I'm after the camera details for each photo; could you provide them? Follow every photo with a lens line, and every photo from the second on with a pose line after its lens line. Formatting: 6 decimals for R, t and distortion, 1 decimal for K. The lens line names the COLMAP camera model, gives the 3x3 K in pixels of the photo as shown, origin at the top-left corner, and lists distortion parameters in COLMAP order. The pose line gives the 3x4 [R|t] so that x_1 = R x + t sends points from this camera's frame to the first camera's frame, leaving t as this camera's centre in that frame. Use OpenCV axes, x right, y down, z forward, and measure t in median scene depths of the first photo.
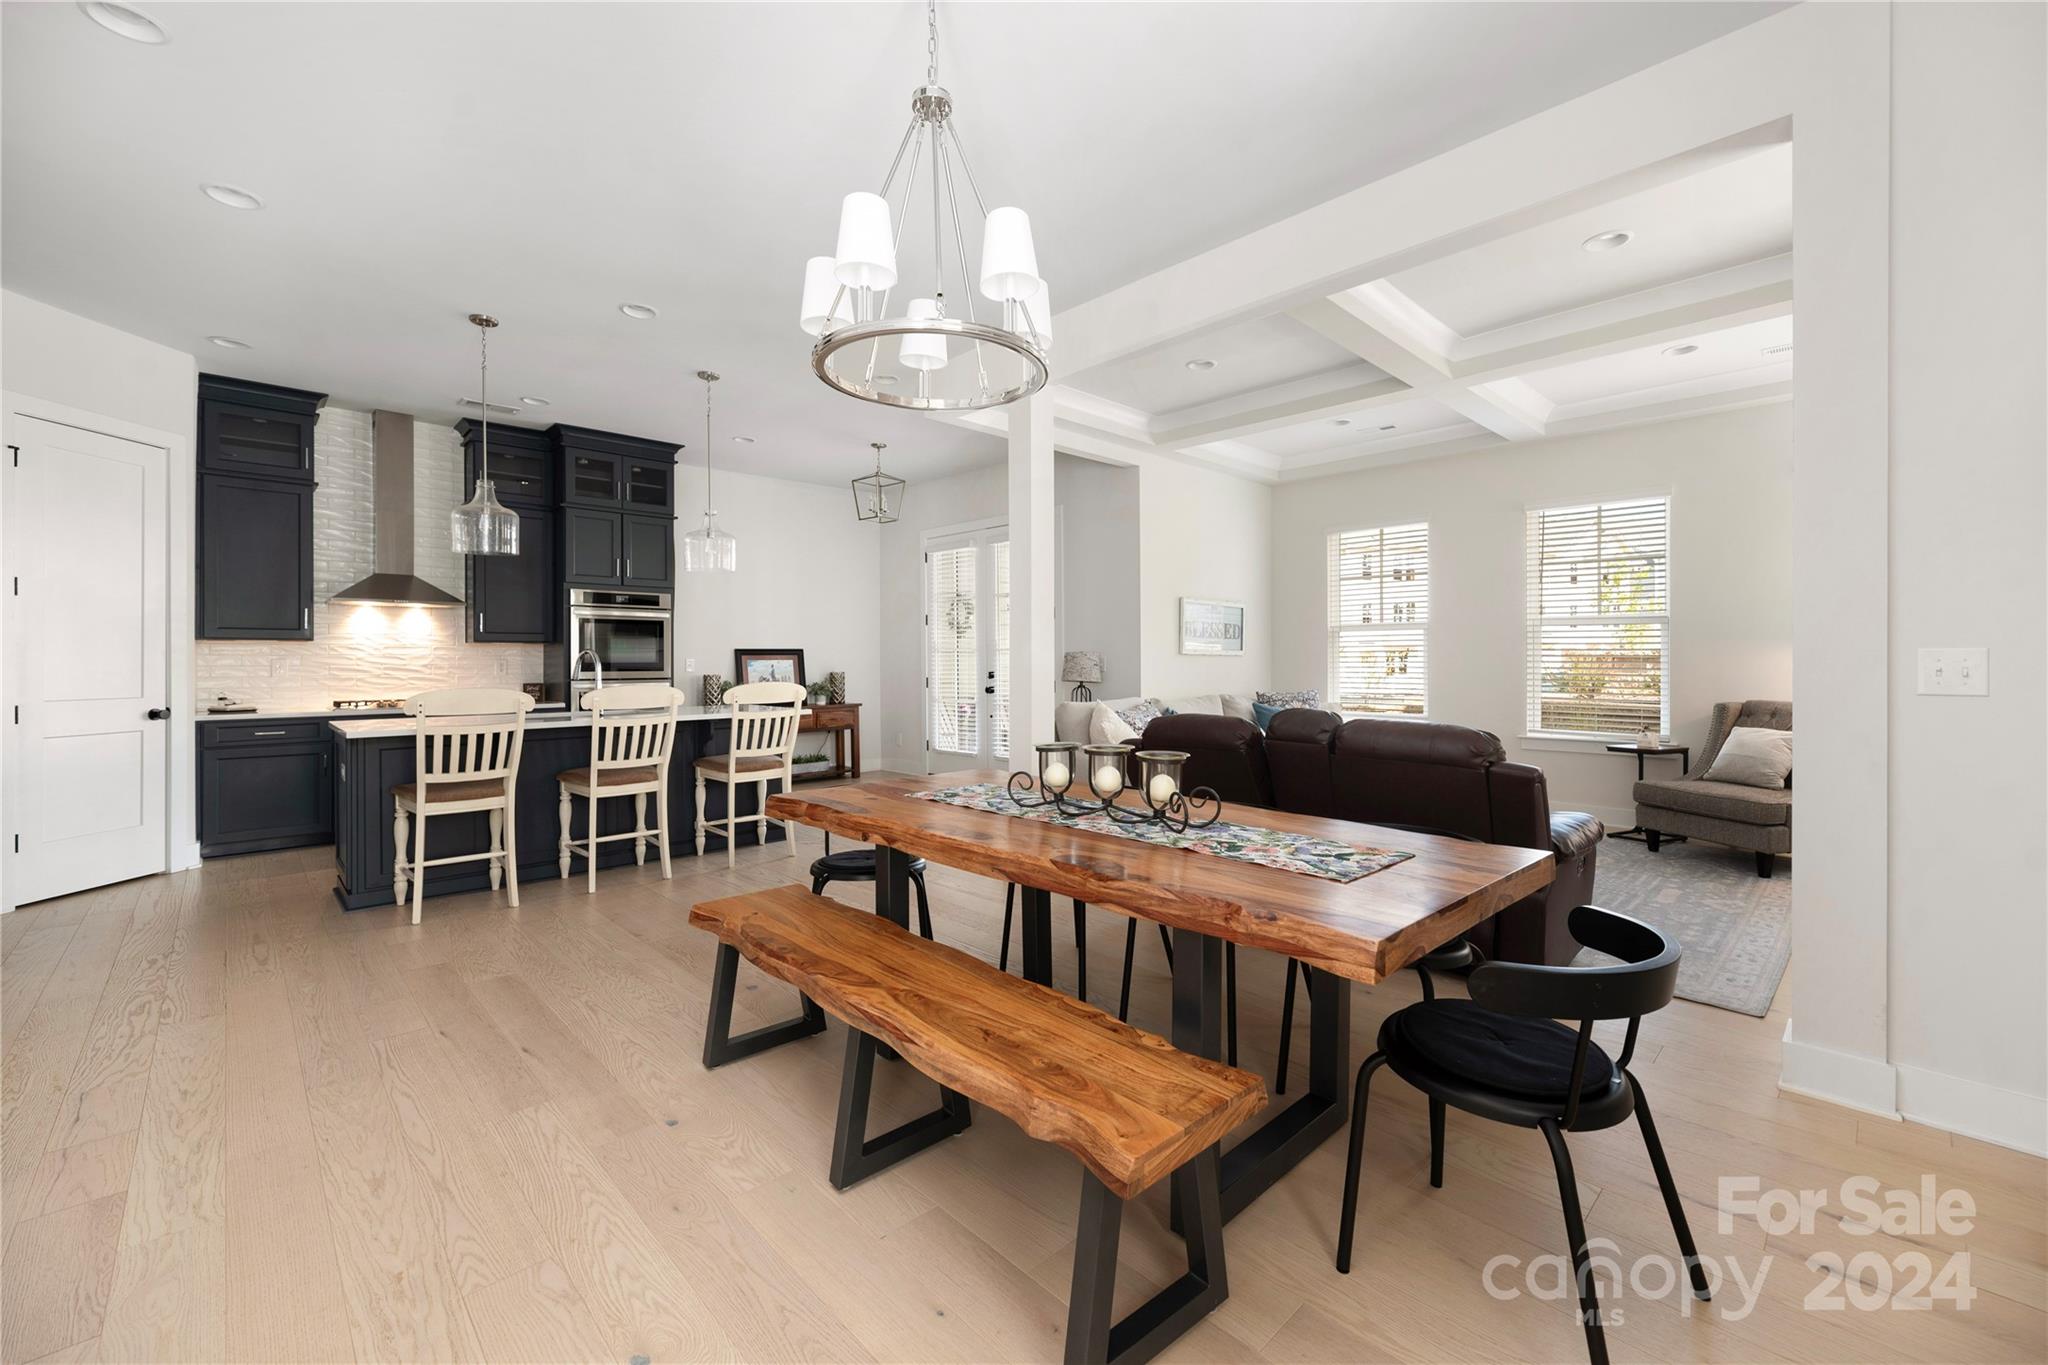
lens RADIAL K [[831.0, 0, 1035.6], [0, 831.0, 658.6], [0, 0, 1]] dist [0.001409, 0.000105]
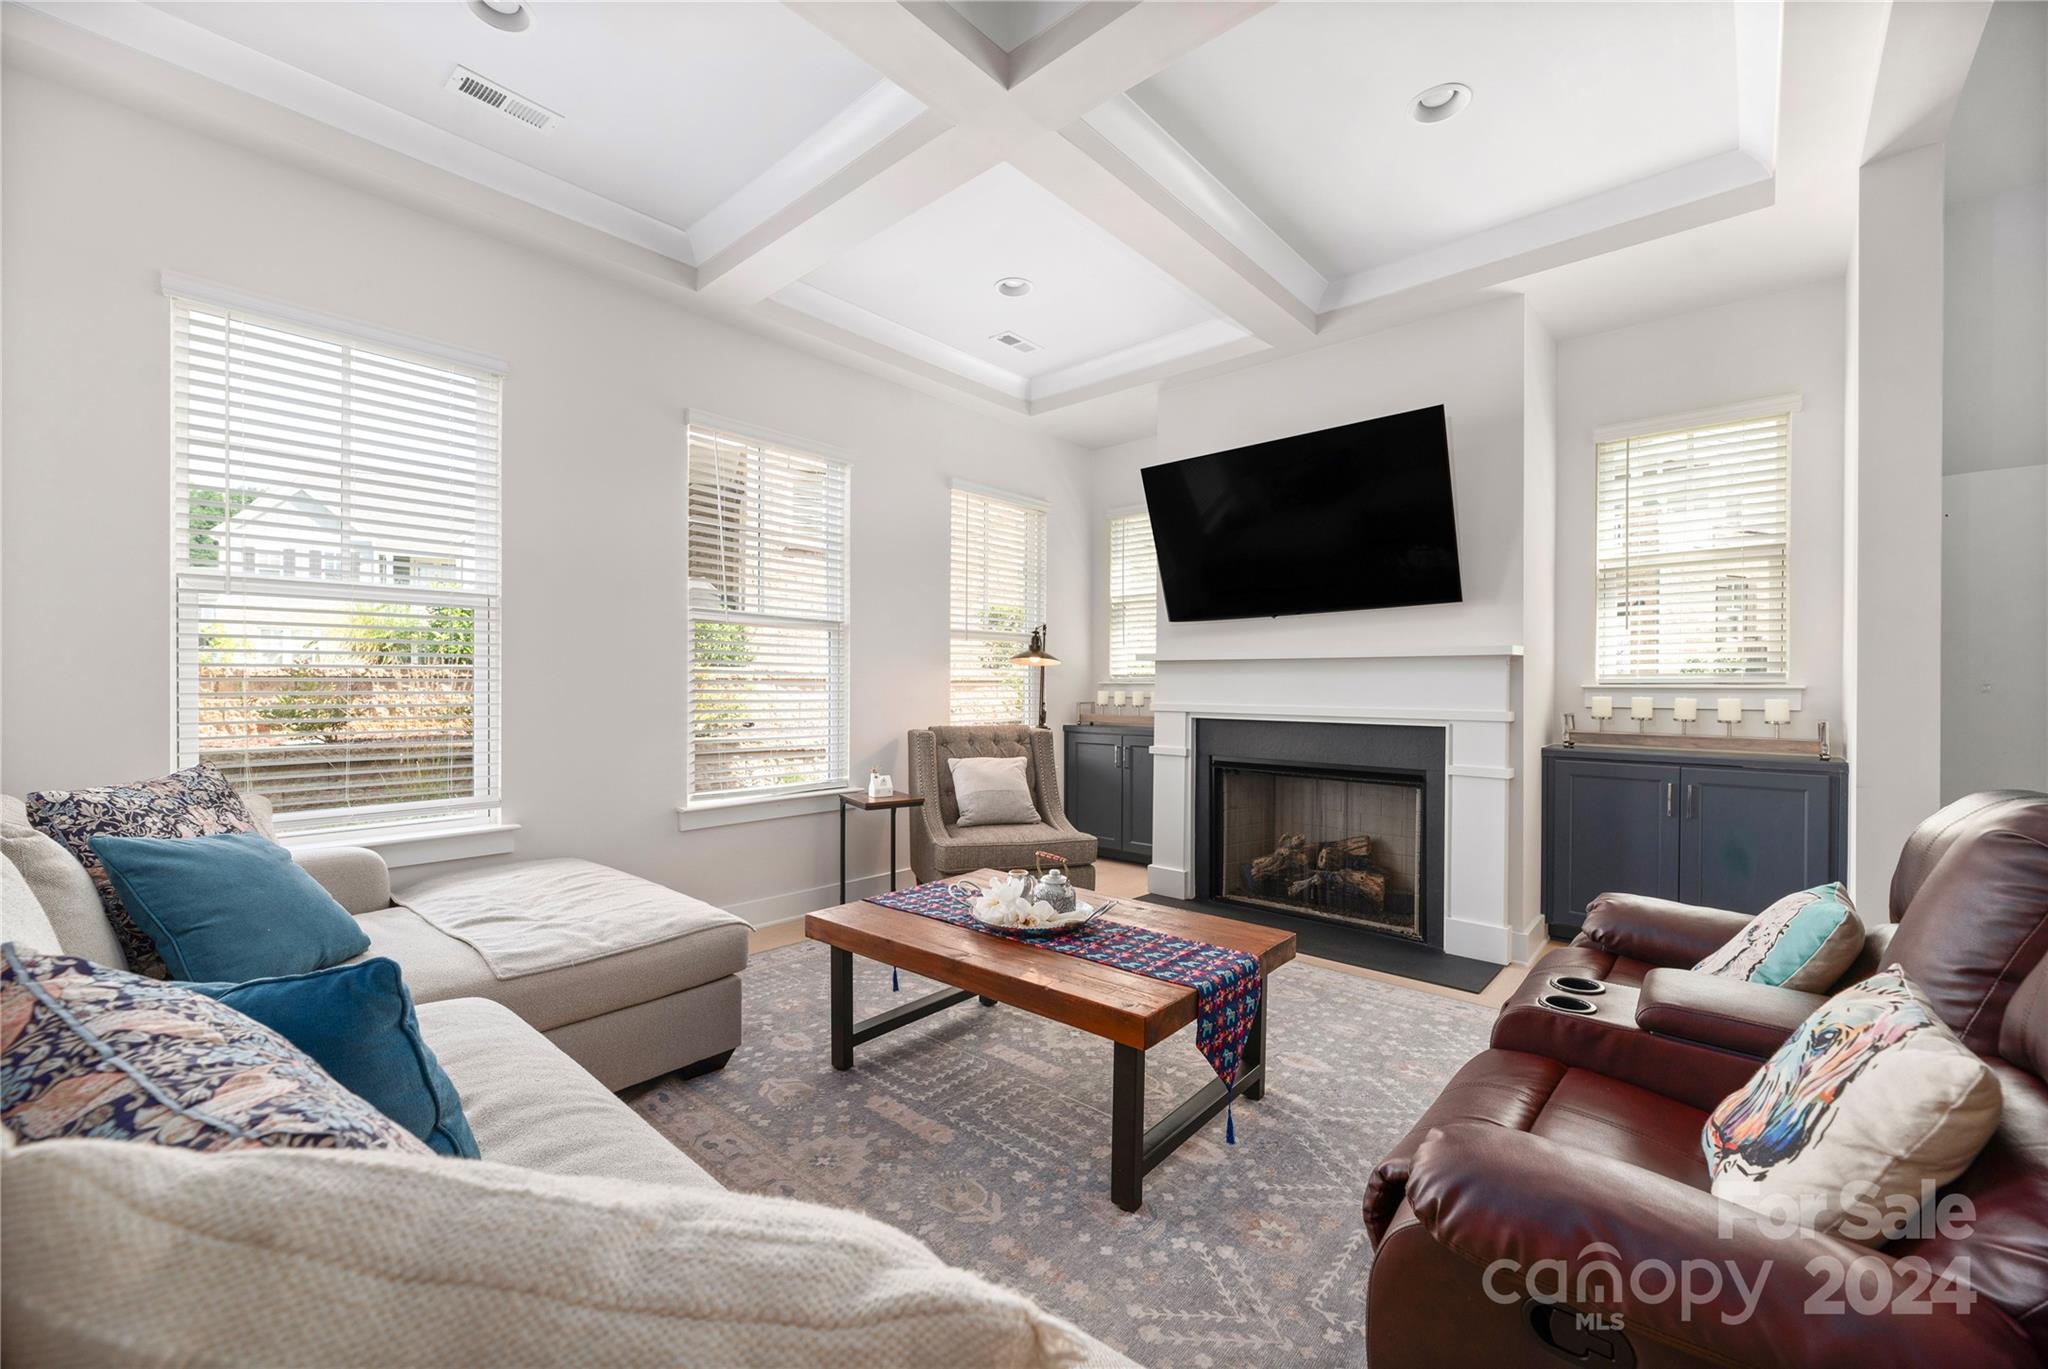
lens RADIAL K [[823.7, 0, 1030.8], [0, 823.7, 683.0], [0, 0, 1]] dist [0.000524, 0.000044]
pose [[-0.072224, 0.001083, 0.997388, -0.006743], [-0.005018, 0.999986, -0.001449, 0.005071], [-0.997376, -0.005110, -0.072217, 0.774137]]
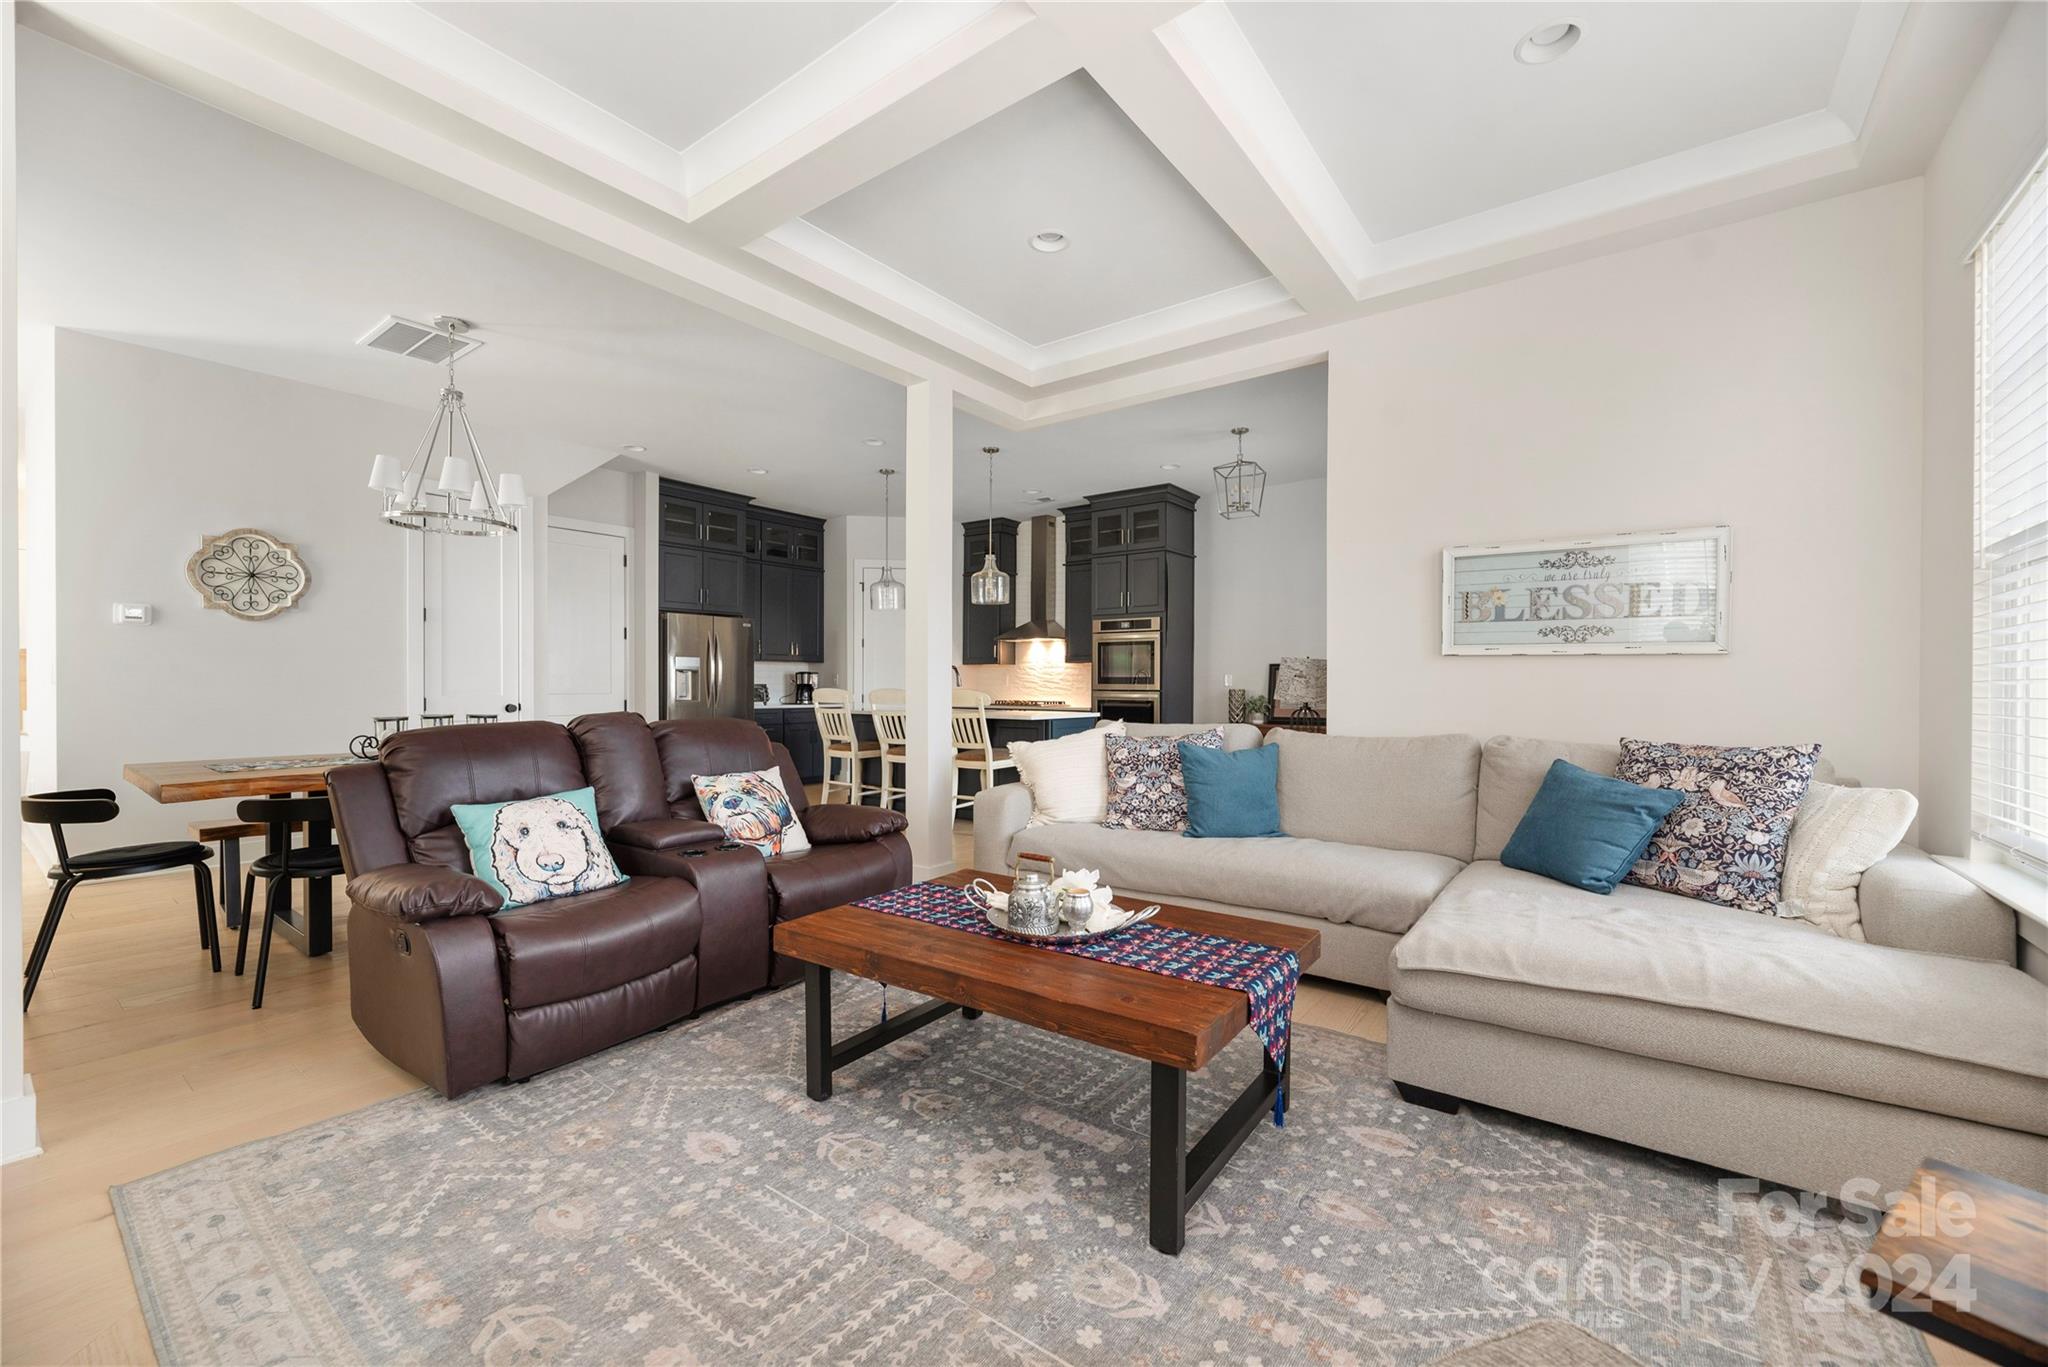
lens RADIAL K [[824.5, 0, 1032.8], [0, 824.5, 692.3], [0, 0, 1]] dist [-0.001376, 0.000098]
pose [[0.157333, 0.012298, -0.987469, 0.687589], [-0.002327, 0.999924, 0.012082, 0.013311], [0.987543, 0.000397, 0.157349, 0.684390]]
